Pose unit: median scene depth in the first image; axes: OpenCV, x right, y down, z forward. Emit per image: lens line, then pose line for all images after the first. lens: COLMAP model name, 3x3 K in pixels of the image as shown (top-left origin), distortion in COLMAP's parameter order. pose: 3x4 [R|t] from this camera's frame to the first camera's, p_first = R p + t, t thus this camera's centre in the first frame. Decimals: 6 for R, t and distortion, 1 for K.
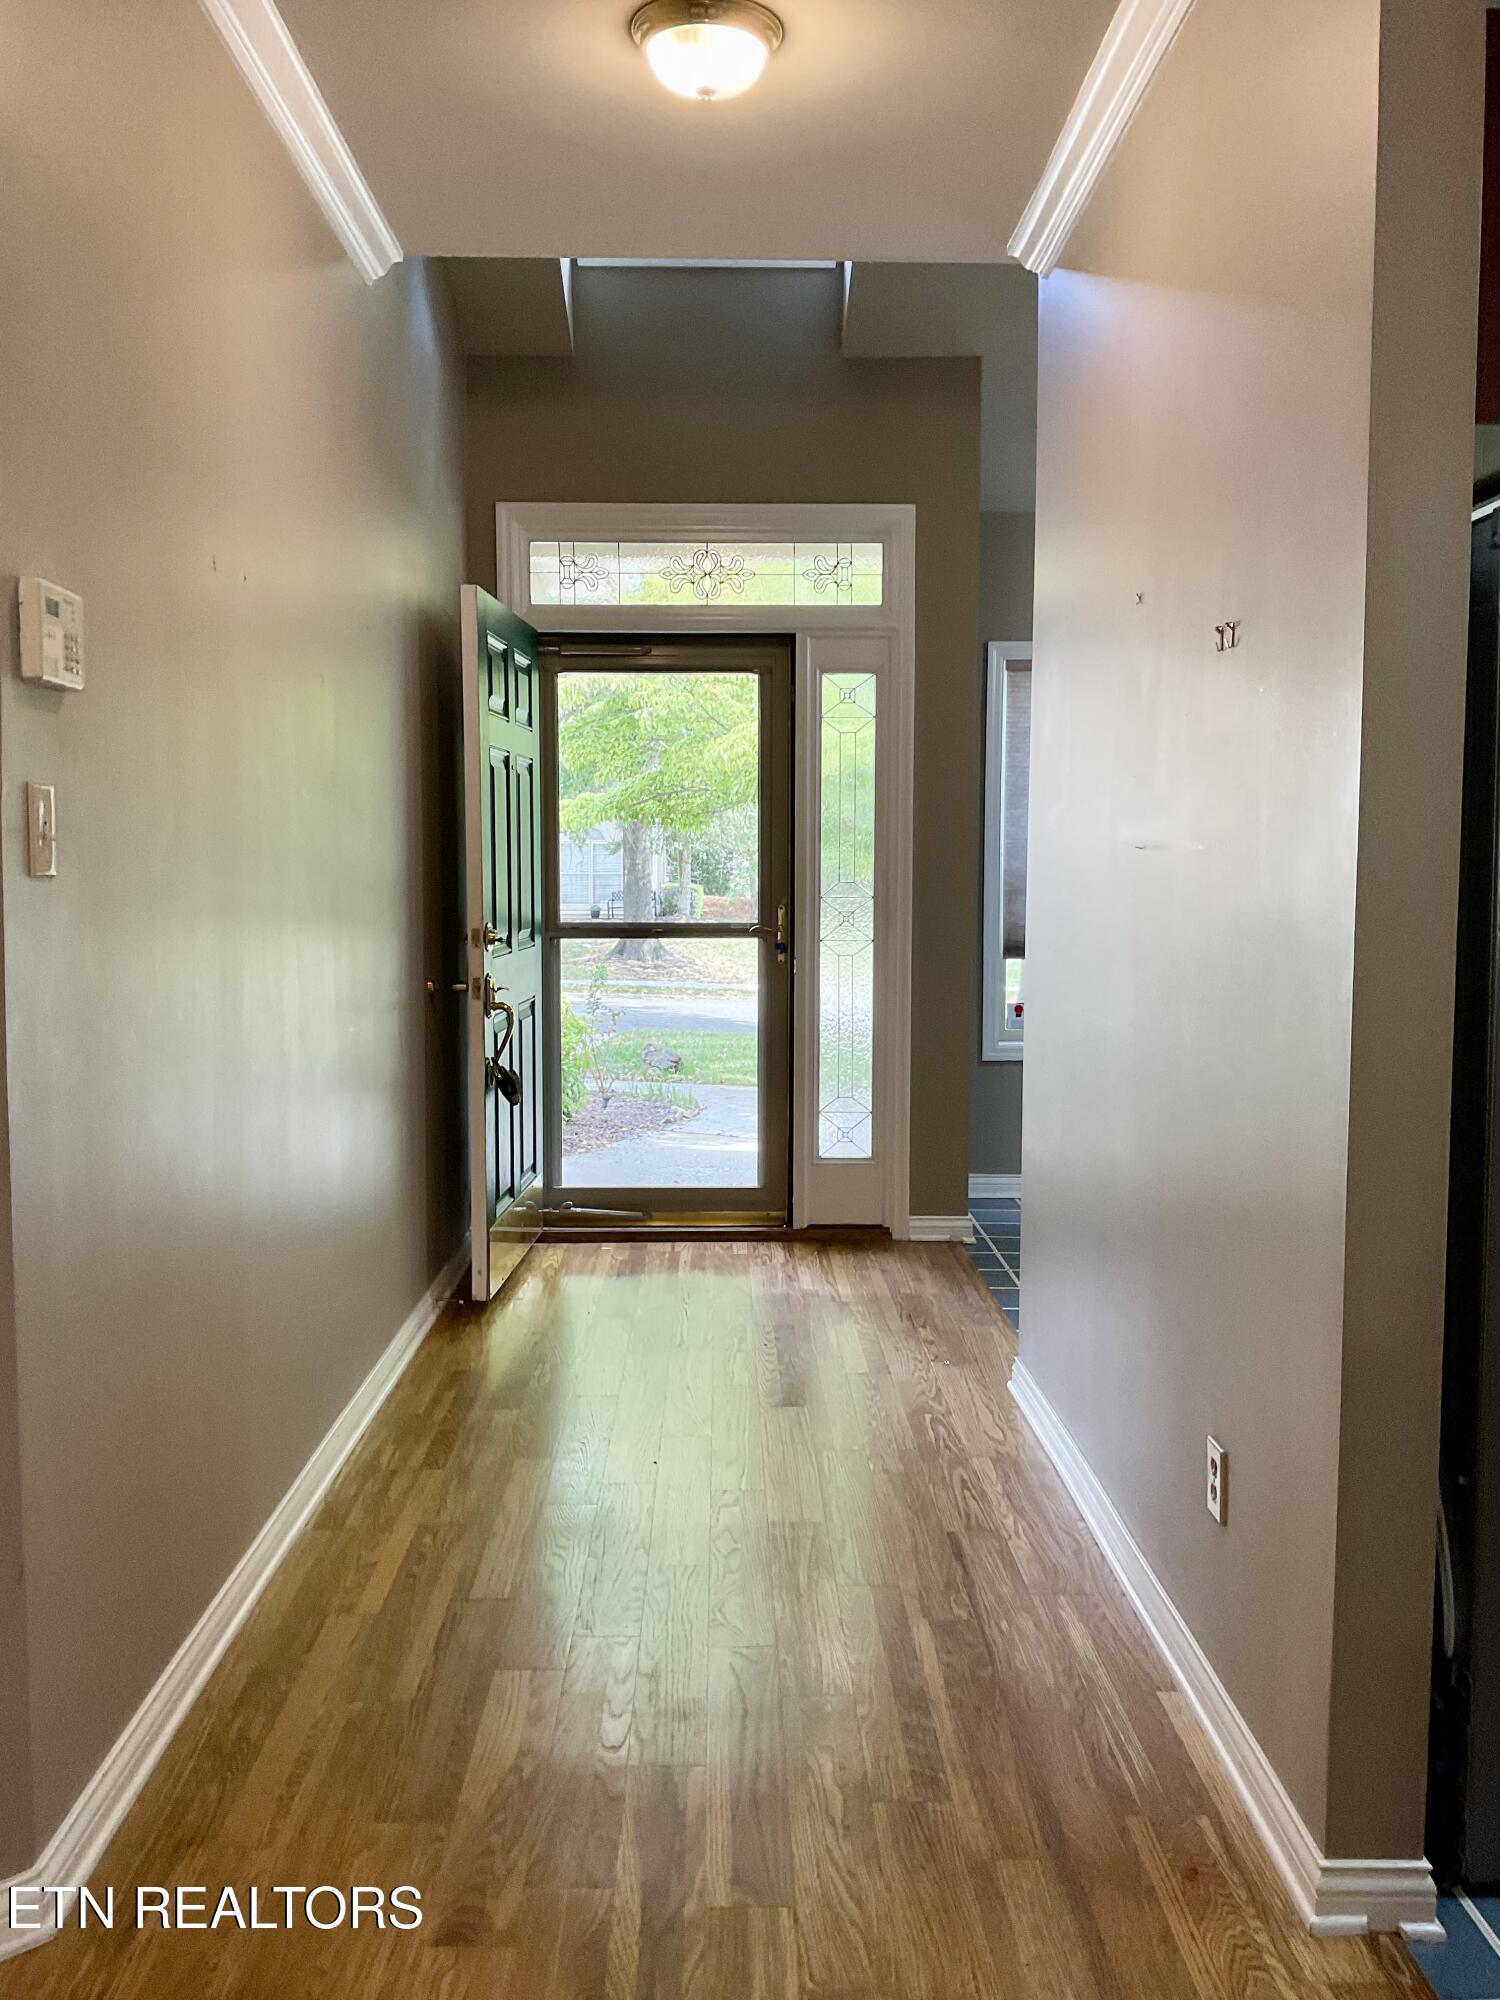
lens RADIAL K [[1594.0, 0, 743.1], [0, 1594.0, 1007.9], [0, 0, 1]] dist [0.062887, -0.000013]
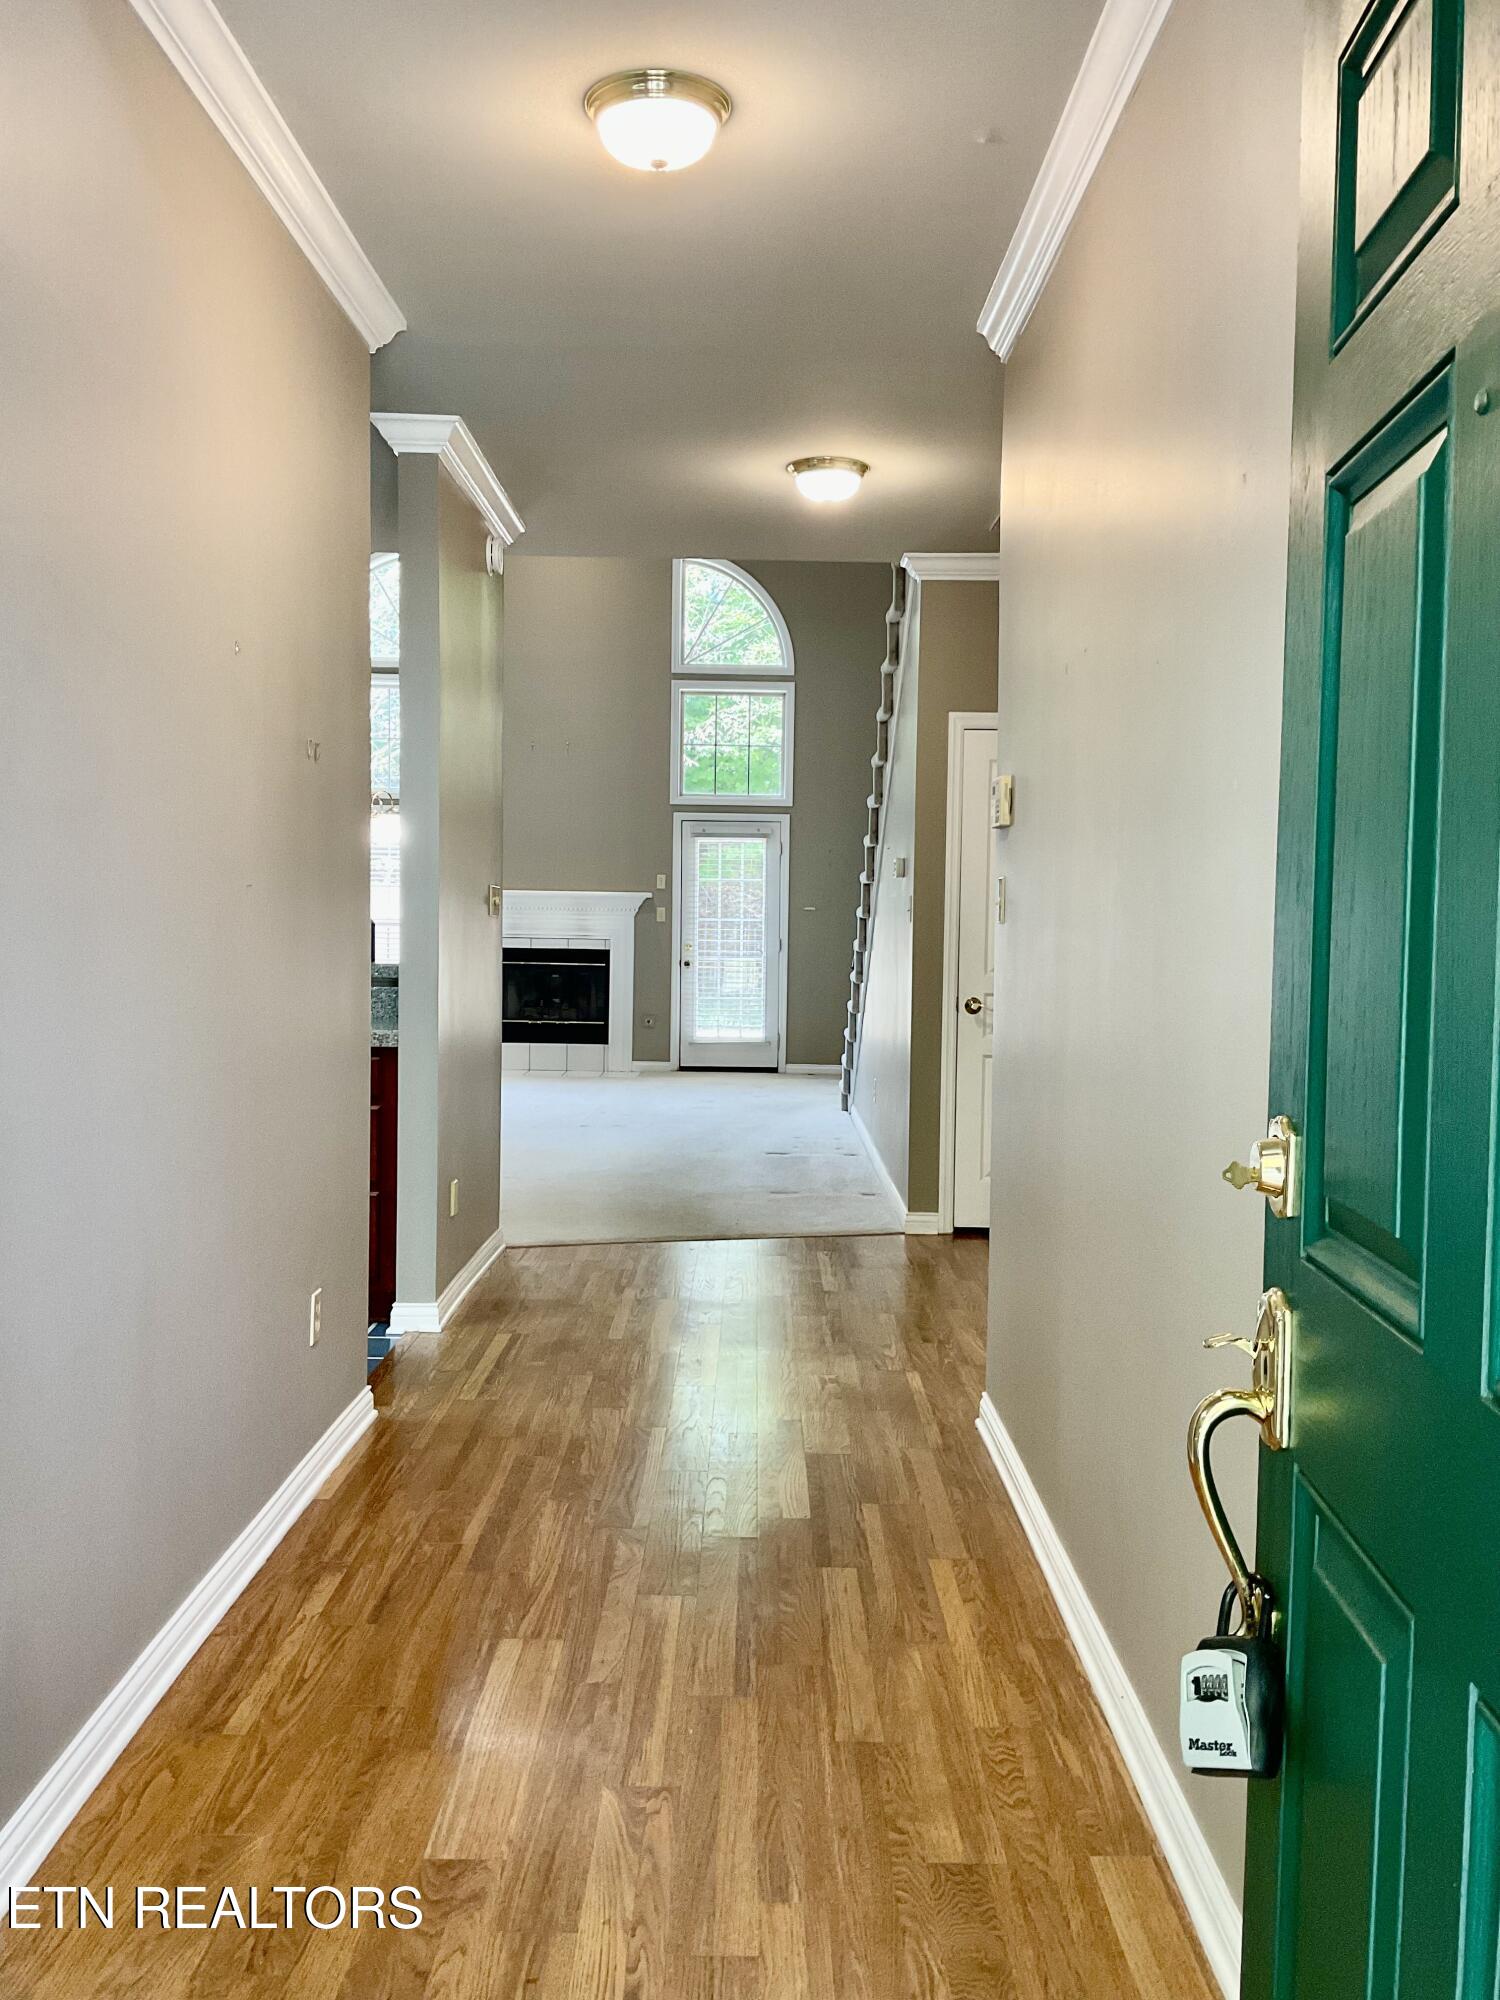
lens RADIAL K [[1594.0, 0, 760.4], [0, 1594.0, 985.1], [0, 0, 1]] dist [0.062887, -0.000013]
pose [[-0.999746, -0.019576, 0.011152, -0.106637], [-0.017876, 0.990522, 0.136187, -0.184085], [-0.013712, 0.135953, -0.990620, 2.029249]]
